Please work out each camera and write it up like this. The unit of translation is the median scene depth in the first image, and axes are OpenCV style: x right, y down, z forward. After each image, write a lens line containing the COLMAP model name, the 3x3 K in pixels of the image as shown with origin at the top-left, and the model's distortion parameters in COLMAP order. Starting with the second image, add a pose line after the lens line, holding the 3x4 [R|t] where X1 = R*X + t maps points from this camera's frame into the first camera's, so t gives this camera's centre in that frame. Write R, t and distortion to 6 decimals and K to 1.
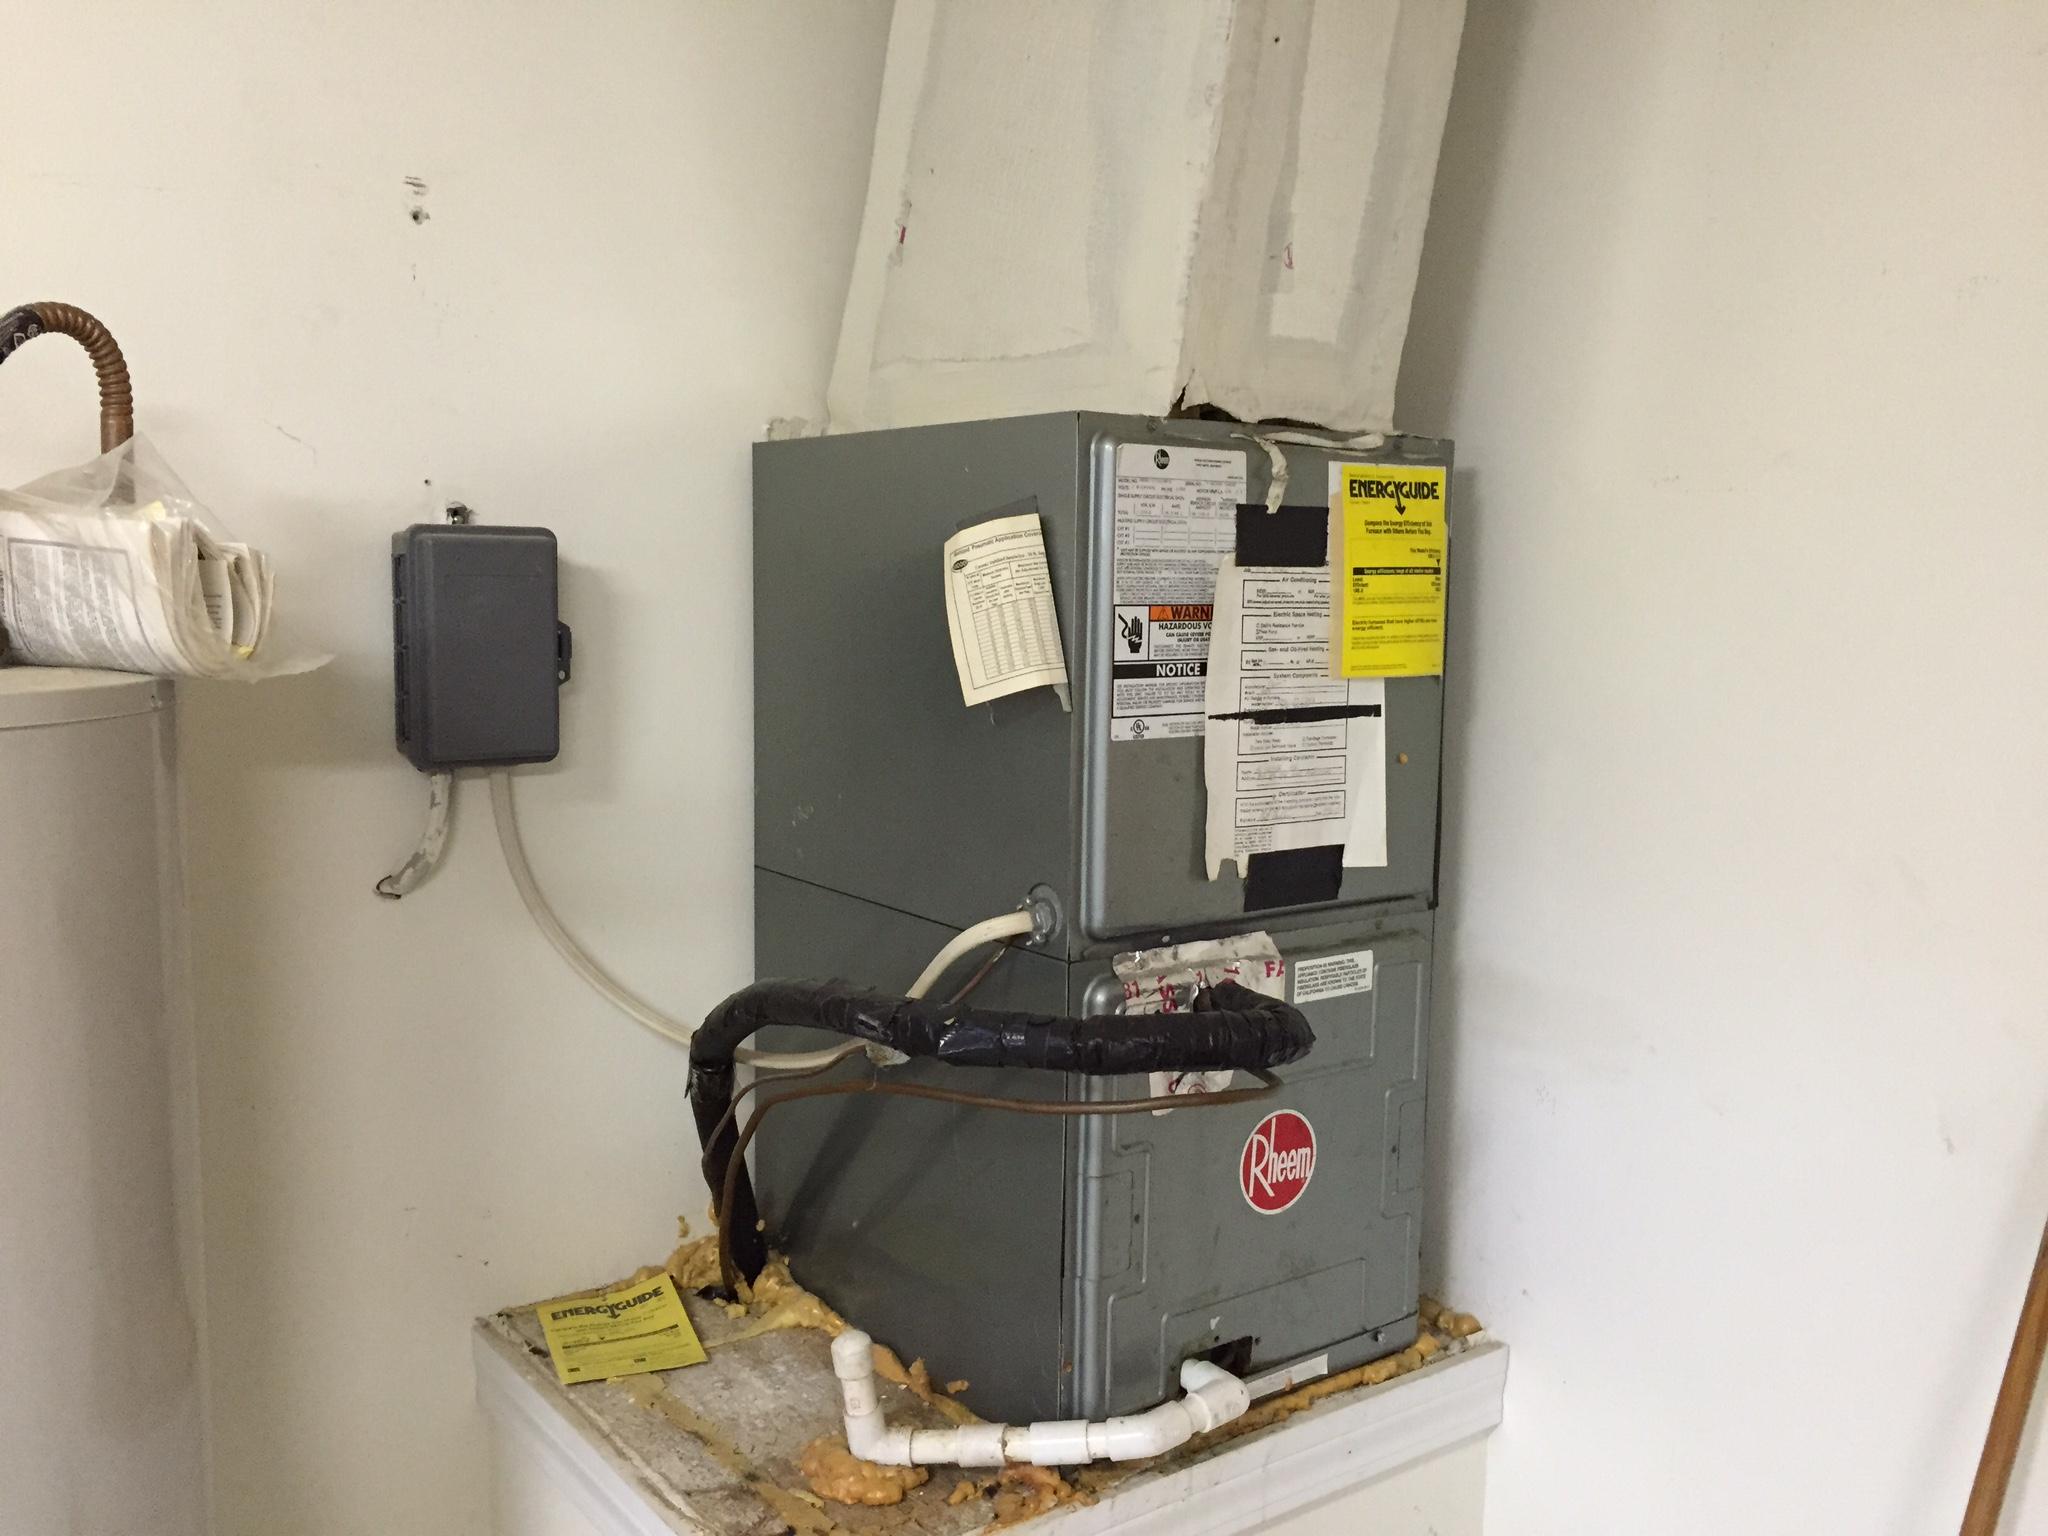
lens RADIAL K [[1760.3, 0, 1019.7], [0, 1760.3, 772.6], [0, 0, 1]] dist [0.066557, -0.083453]
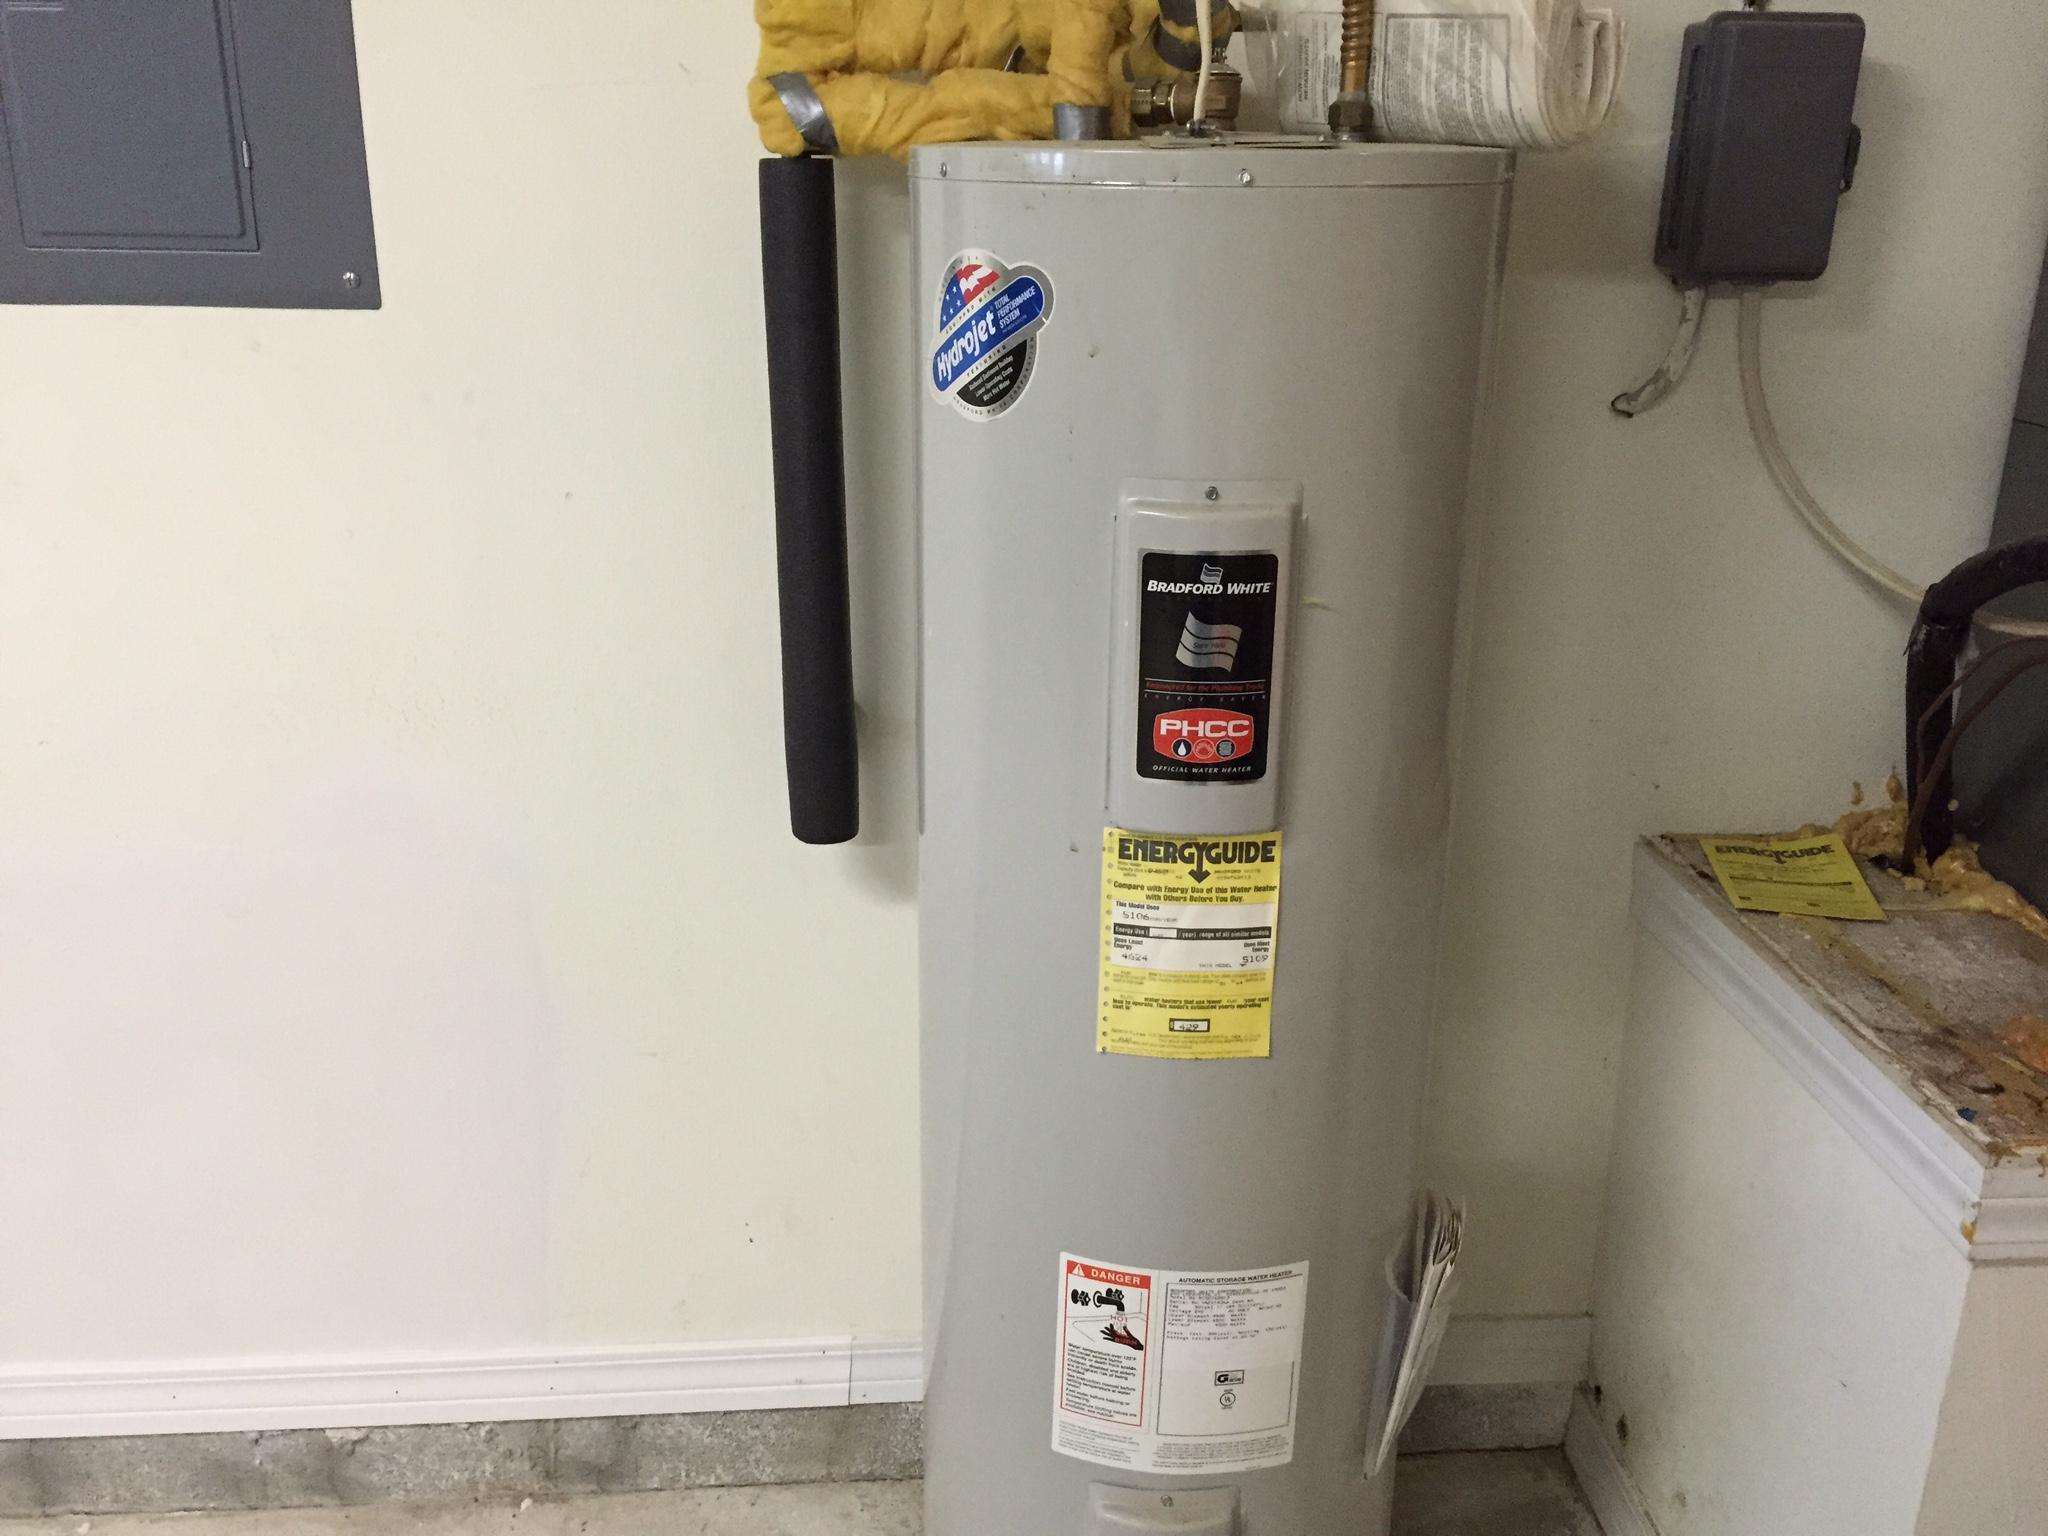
lens RADIAL K [[1760.3, 0, 1017.8], [0, 1760.3, 766.2], [0, 0, 1]] dist [0.066557, -0.083453]
pose [[0.845293, 0.173597, -0.505315, -0.101637], [-0.064096, 0.971864, 0.226656, 0.058372], [0.530444, -0.159202, 0.832637, -0.056940]]
